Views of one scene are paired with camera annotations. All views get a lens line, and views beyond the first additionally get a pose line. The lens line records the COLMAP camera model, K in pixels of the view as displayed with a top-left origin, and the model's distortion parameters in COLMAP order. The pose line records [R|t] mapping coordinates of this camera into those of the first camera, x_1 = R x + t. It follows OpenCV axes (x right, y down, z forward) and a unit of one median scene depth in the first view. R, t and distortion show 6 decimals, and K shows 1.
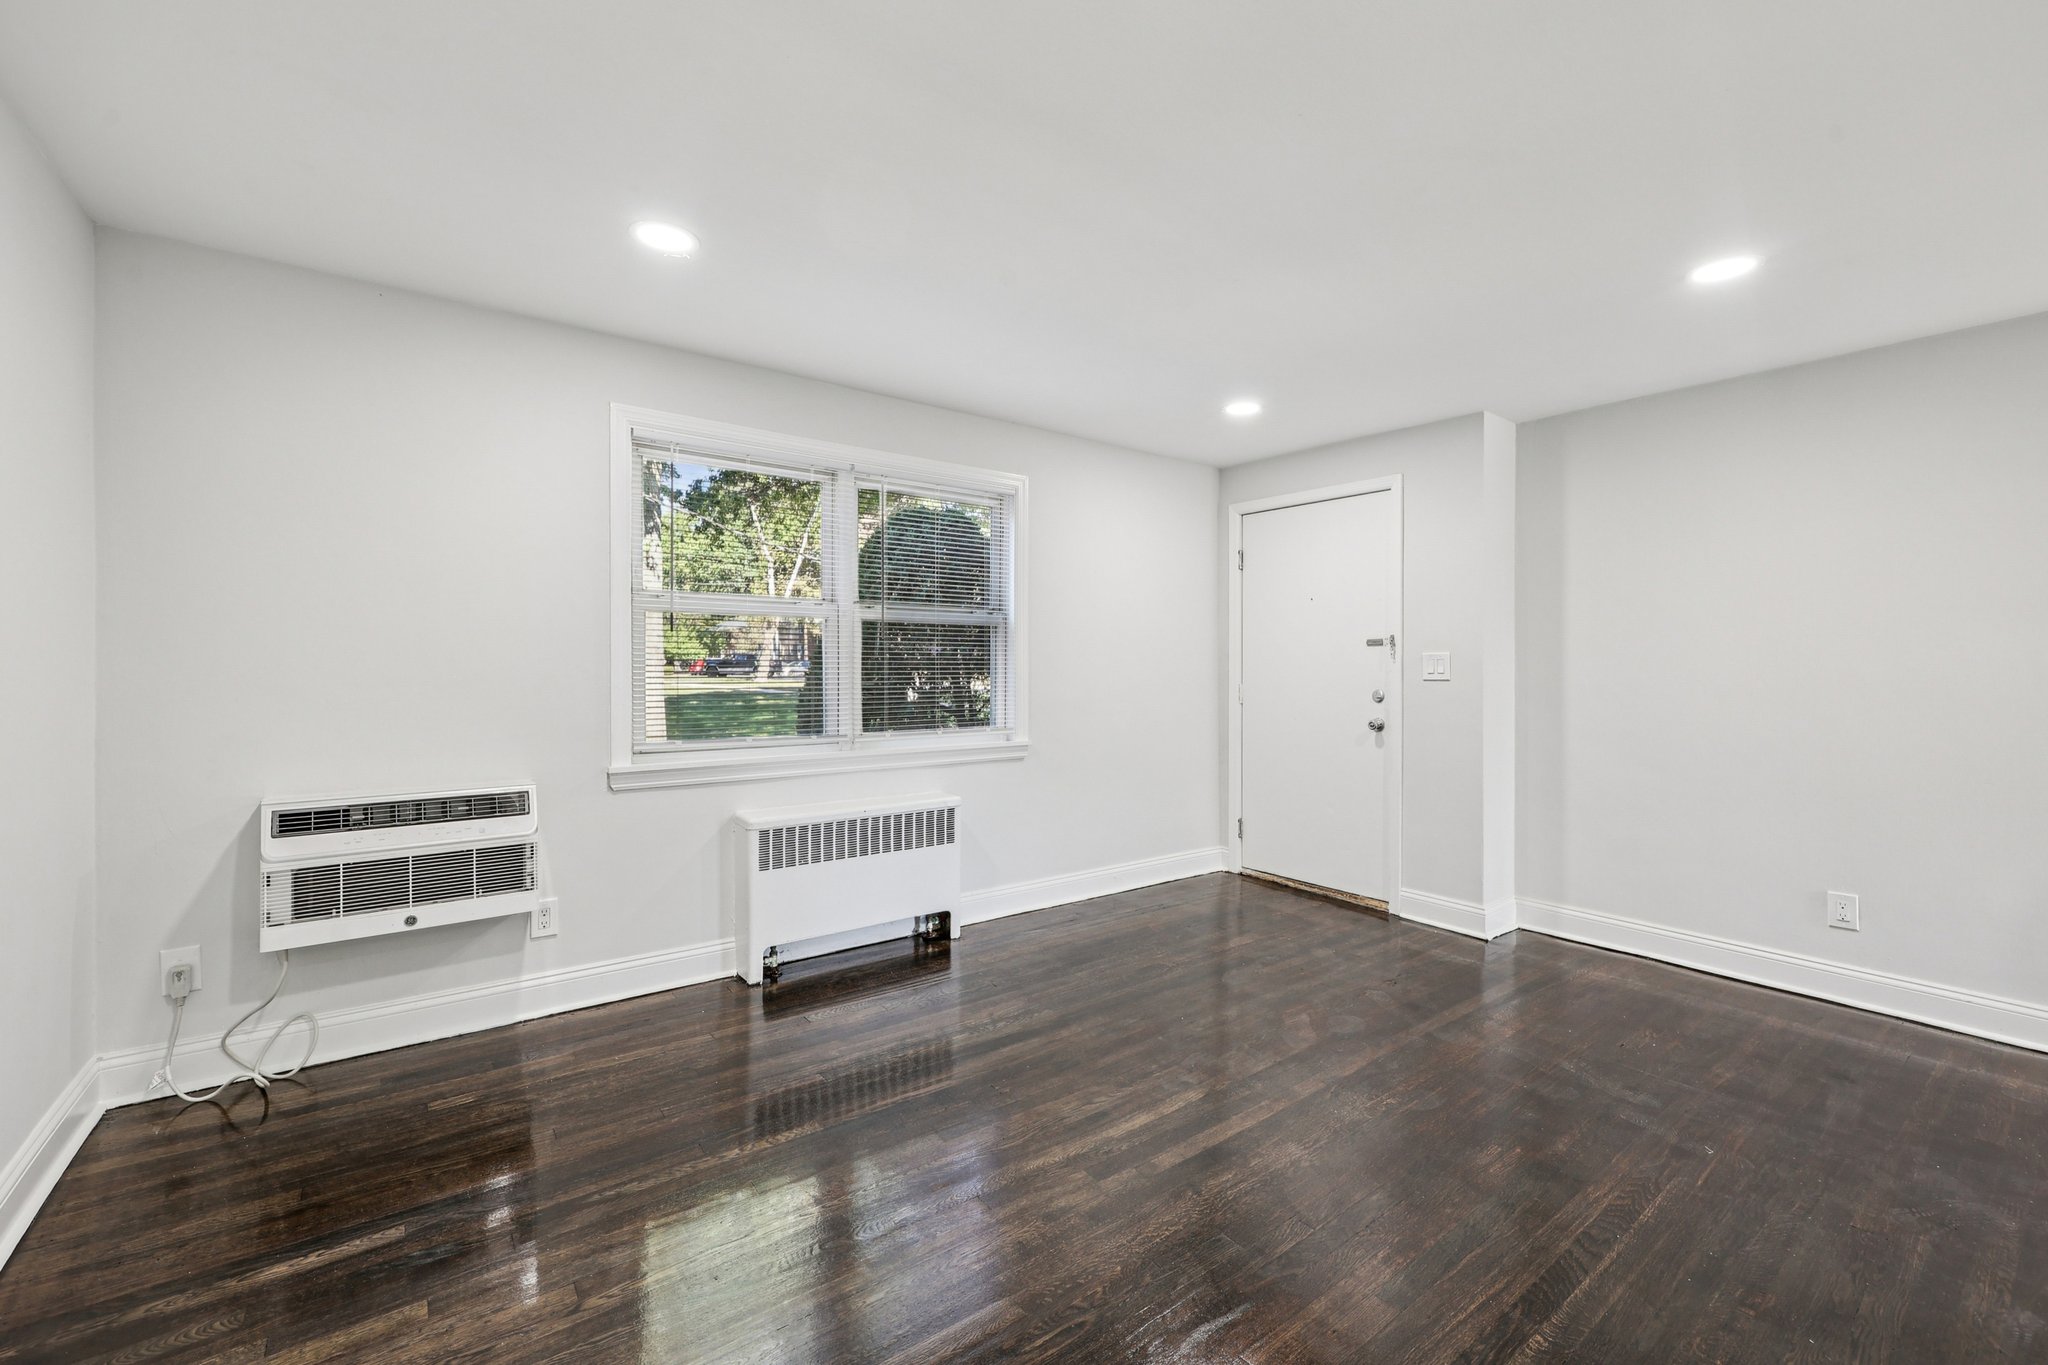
lens RADIAL K [[835.5, 0, 974.1], [0, 835.5, 676.3], [0, 0, 1]] dist [-0.000688, -0.000094]
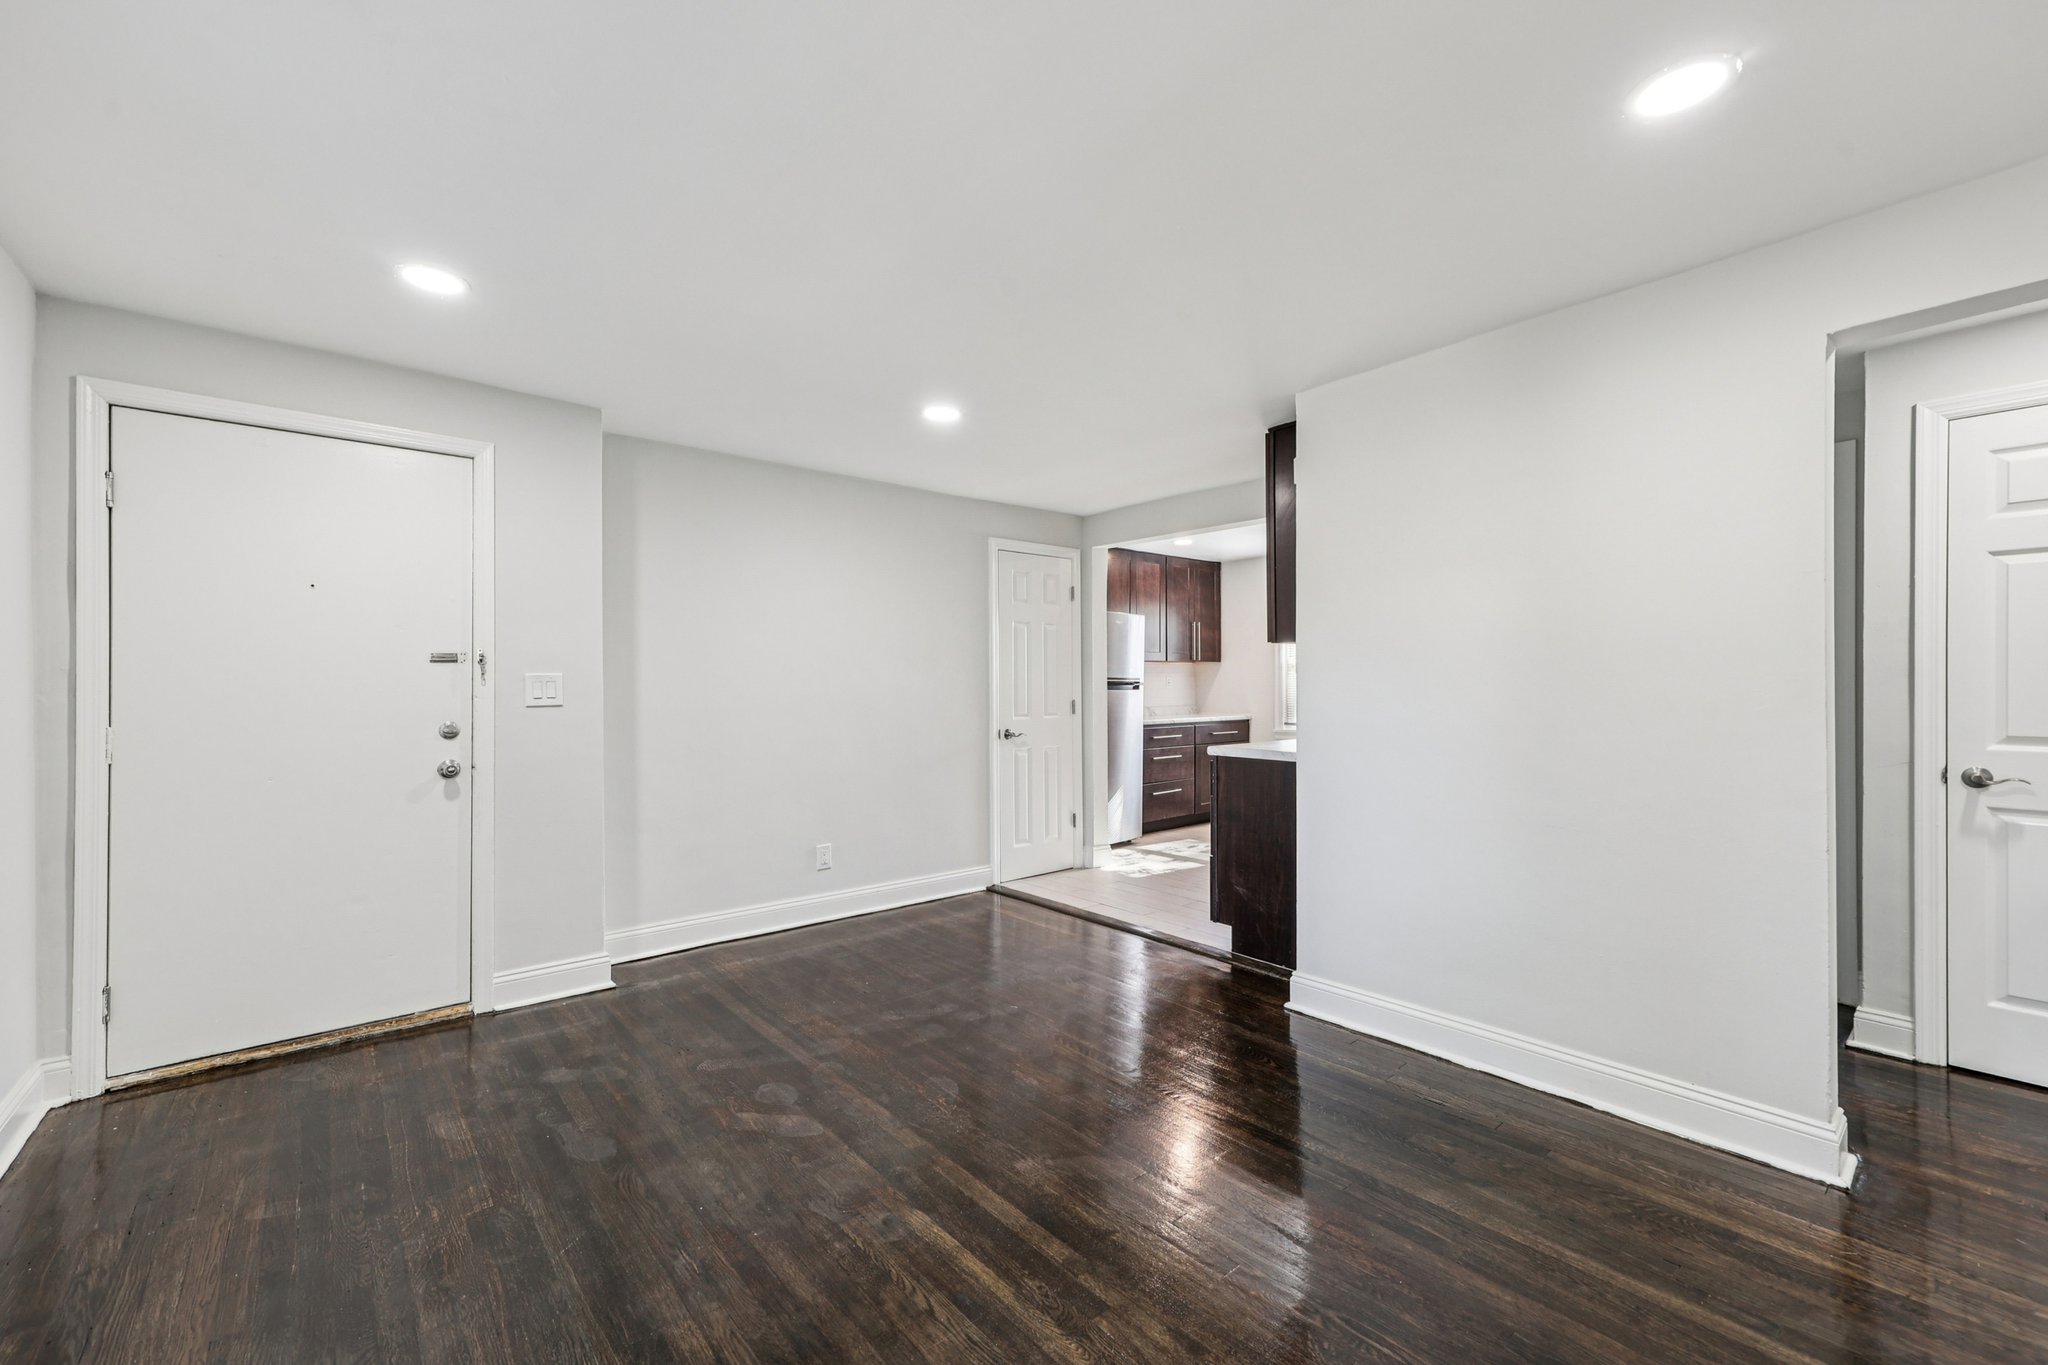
lens RADIAL K [[851.1, 0, 1061.9], [0, 851.1, 684.4], [0, 0, 1]] dist [0.000251, 0.000348]
pose [[-0.115626, -0.002670, 0.993289, -0.367901], [0.022538, 0.999732, 0.005311, -0.010350], [-0.993037, 0.023001, -0.115535, 0.608480]]
